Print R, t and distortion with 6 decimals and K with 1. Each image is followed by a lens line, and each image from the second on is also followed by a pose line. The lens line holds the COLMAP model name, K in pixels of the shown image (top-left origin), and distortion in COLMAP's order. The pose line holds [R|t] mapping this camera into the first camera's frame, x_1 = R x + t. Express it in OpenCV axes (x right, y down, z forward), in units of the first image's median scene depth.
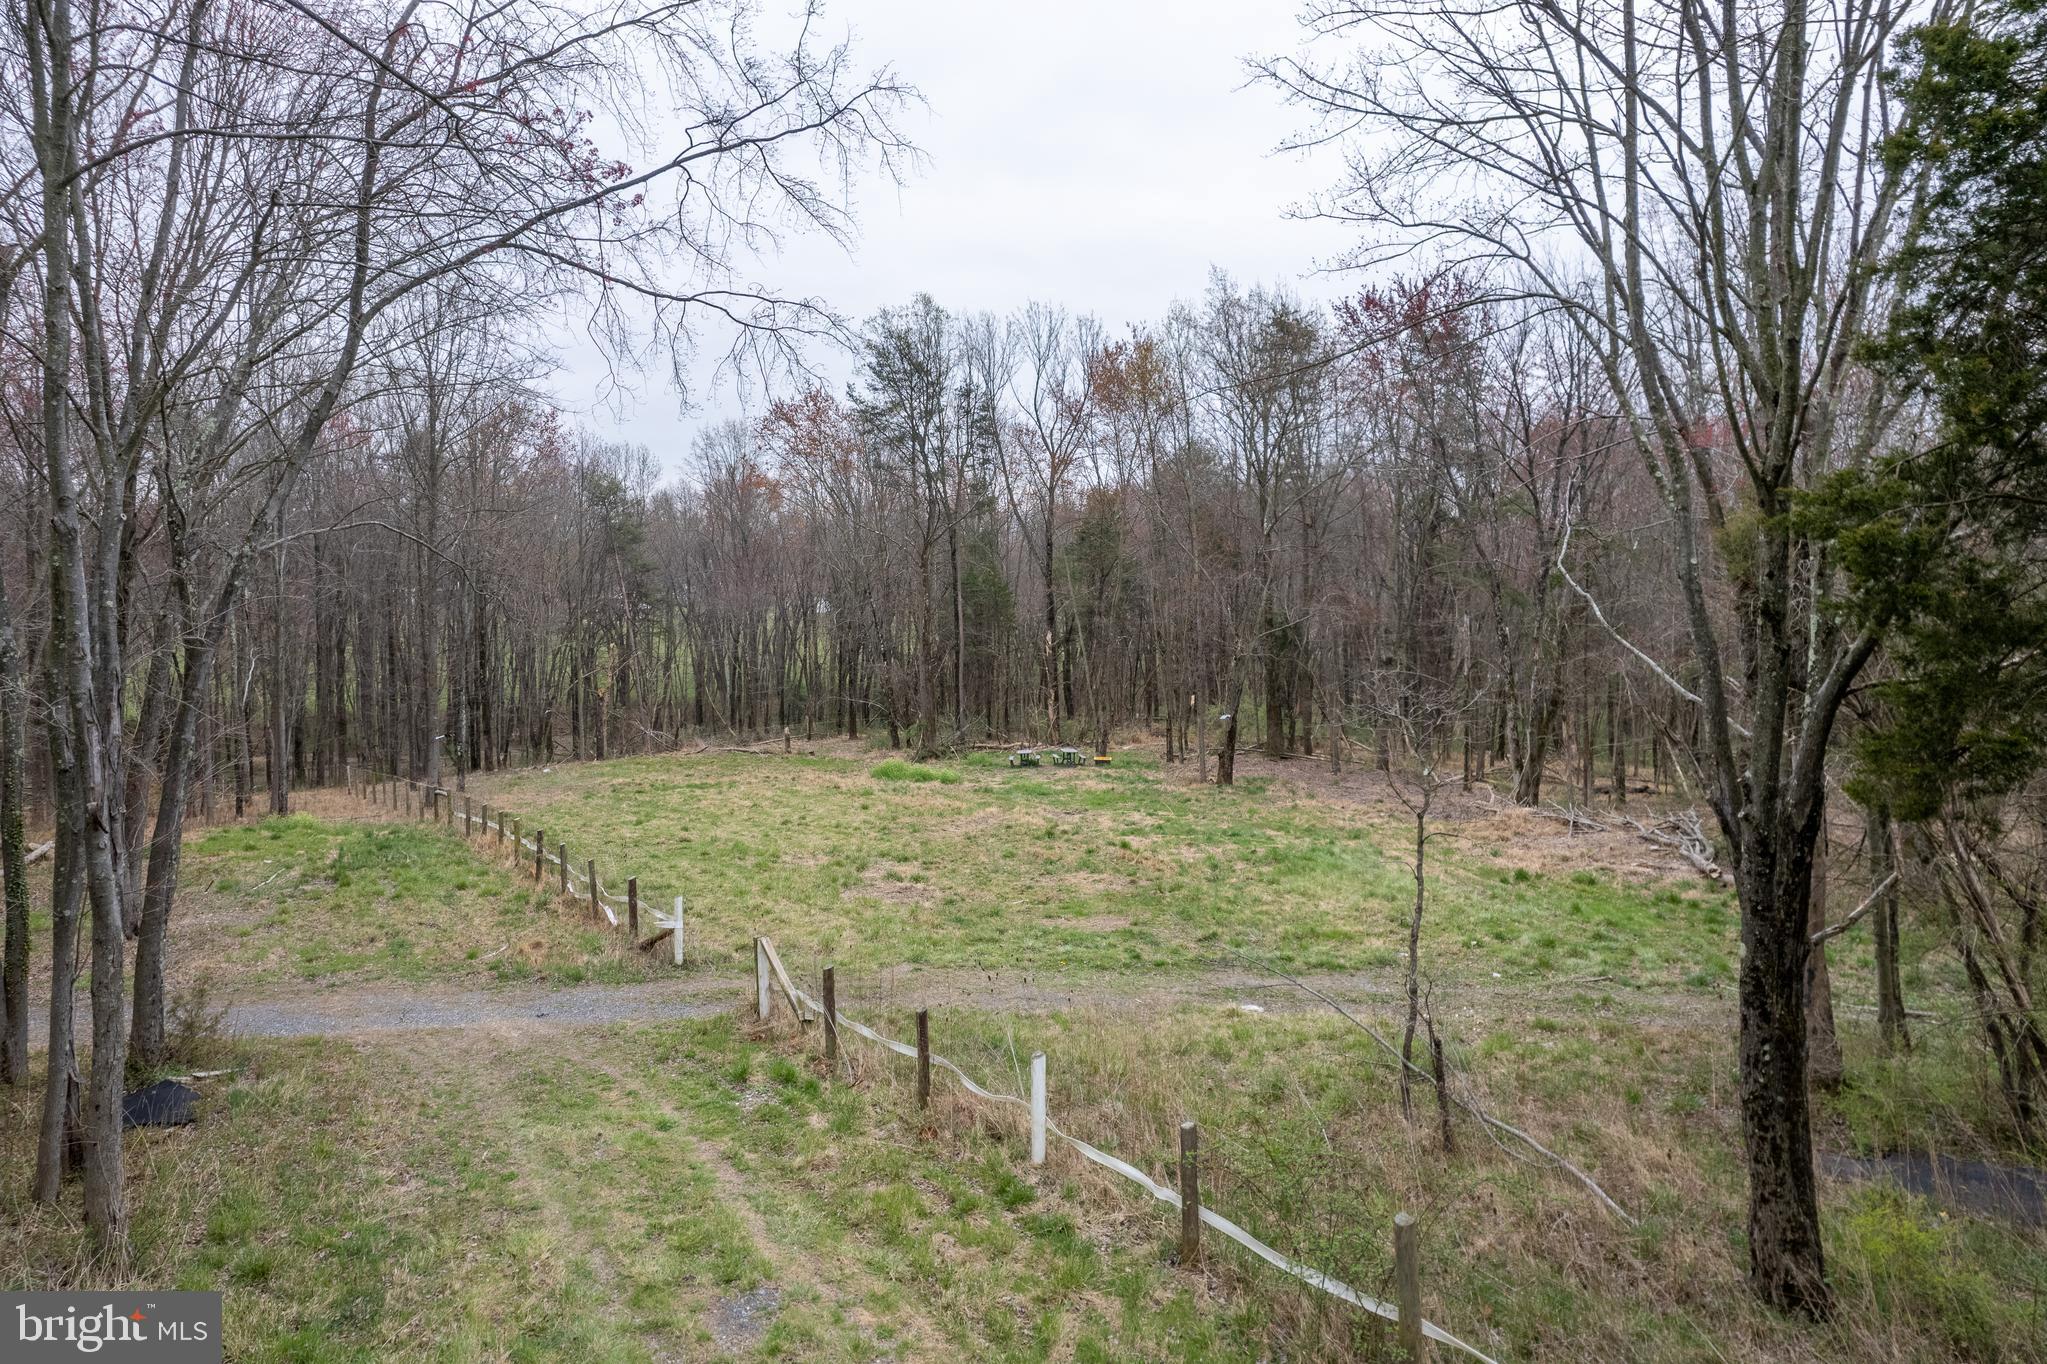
lens RADIAL K [[1328.8, 0, 1024.0], [0, 1328.8, 679.9], [0, 0, 1]] dist [-0.070886, 0.063722]
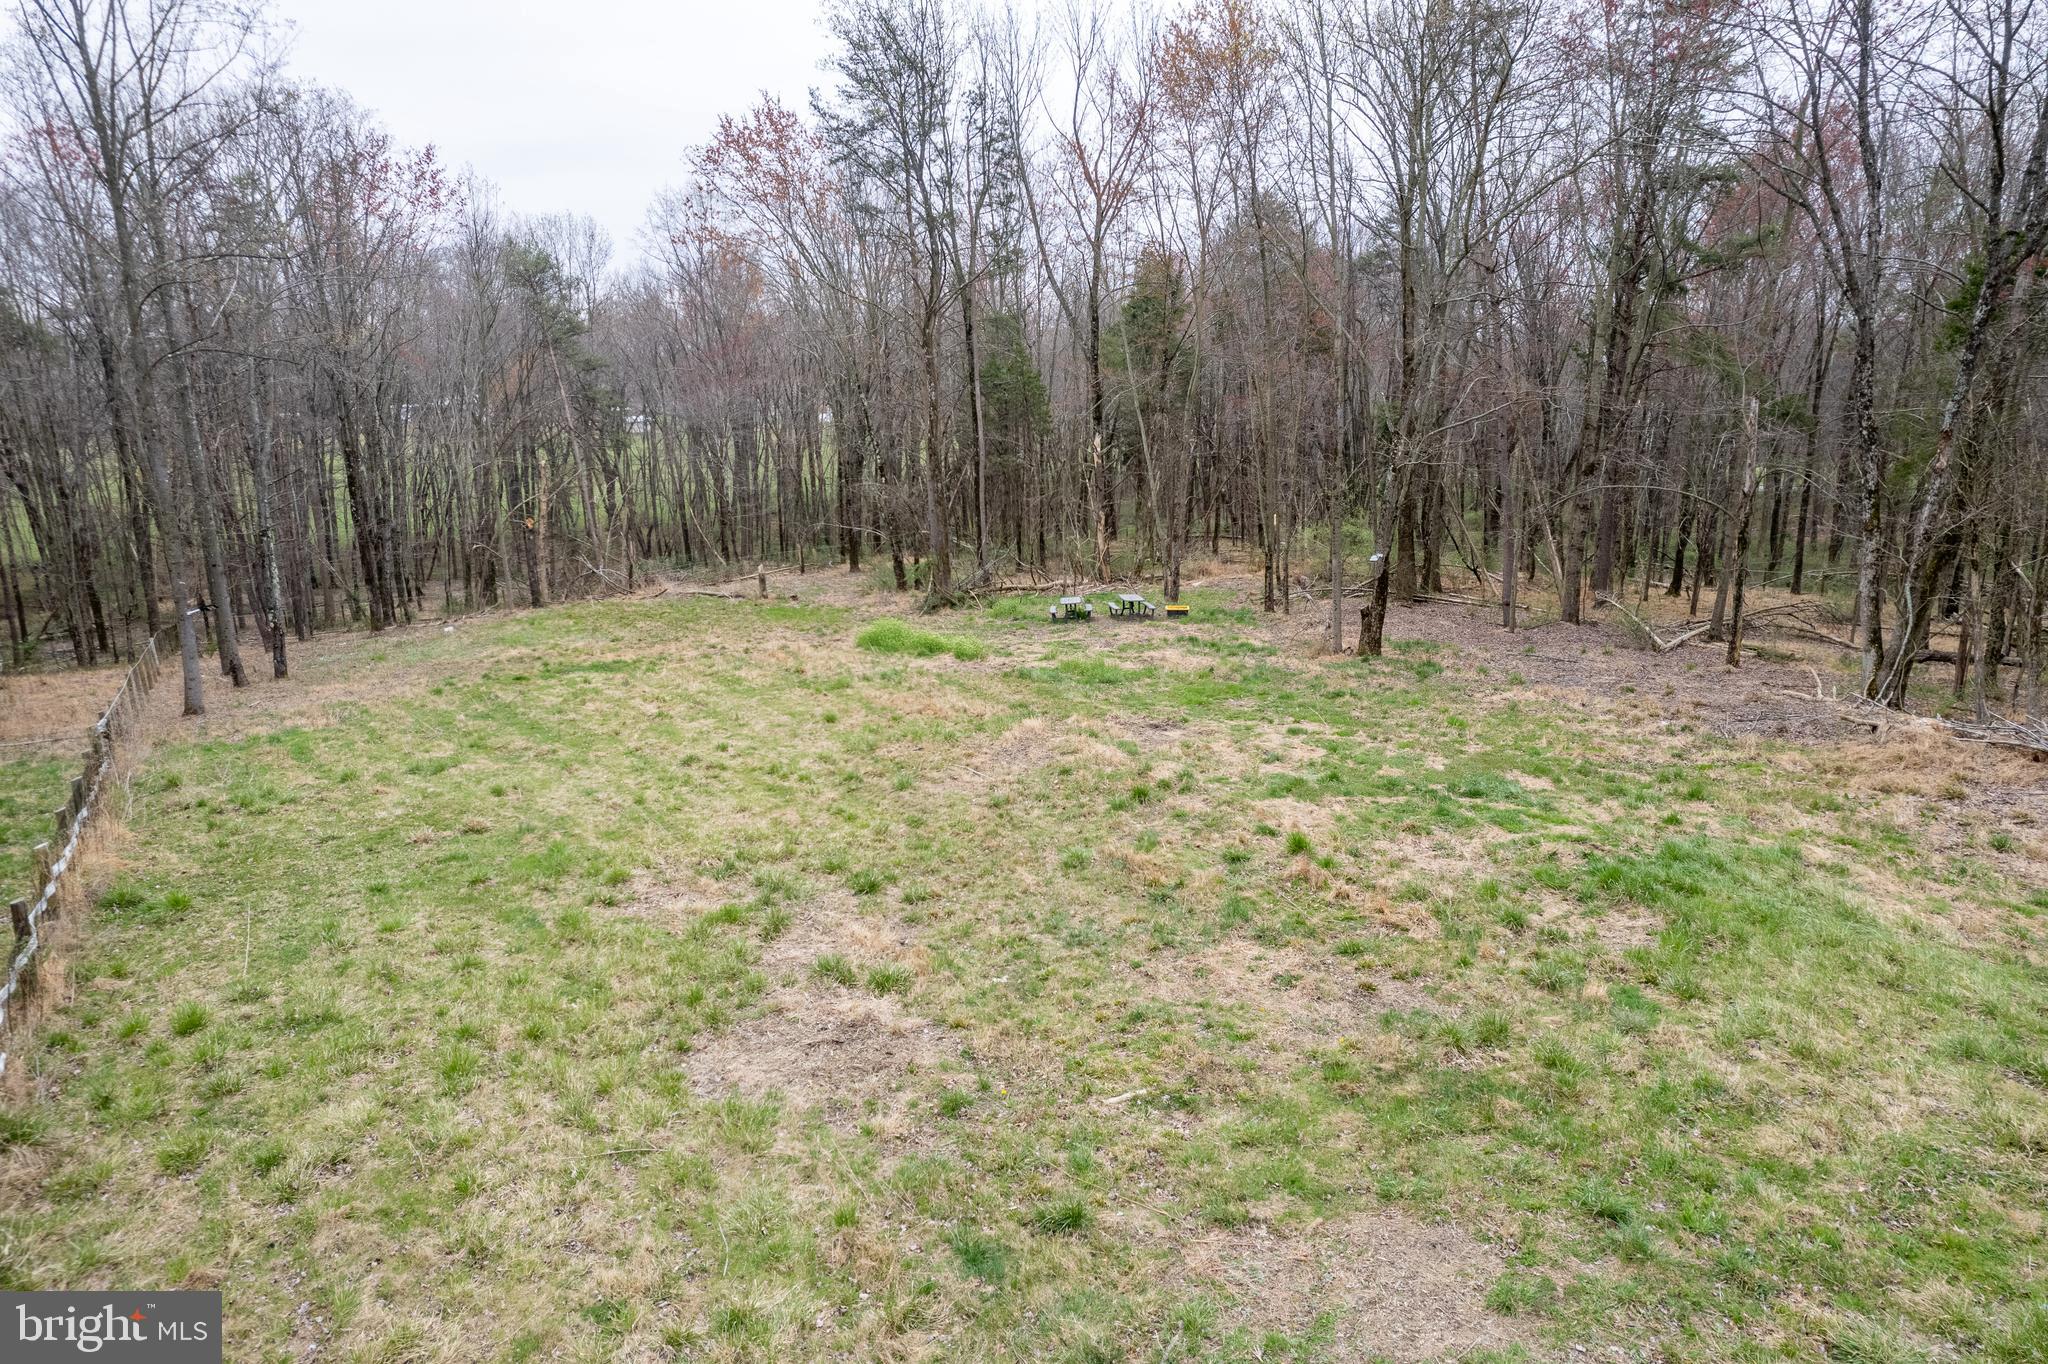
lens RADIAL K [[1329.5, 0, 1087.6], [0, 1329.5, 649.9], [0, 0, 1]] dist [-0.070886, 0.063722]
pose [[0.999477, -0.019507, 0.025809, -0.009295], [0.016217, 0.992389, 0.122070, -0.007563], [-0.027994, -0.121588, 0.992186, 0.256219]]
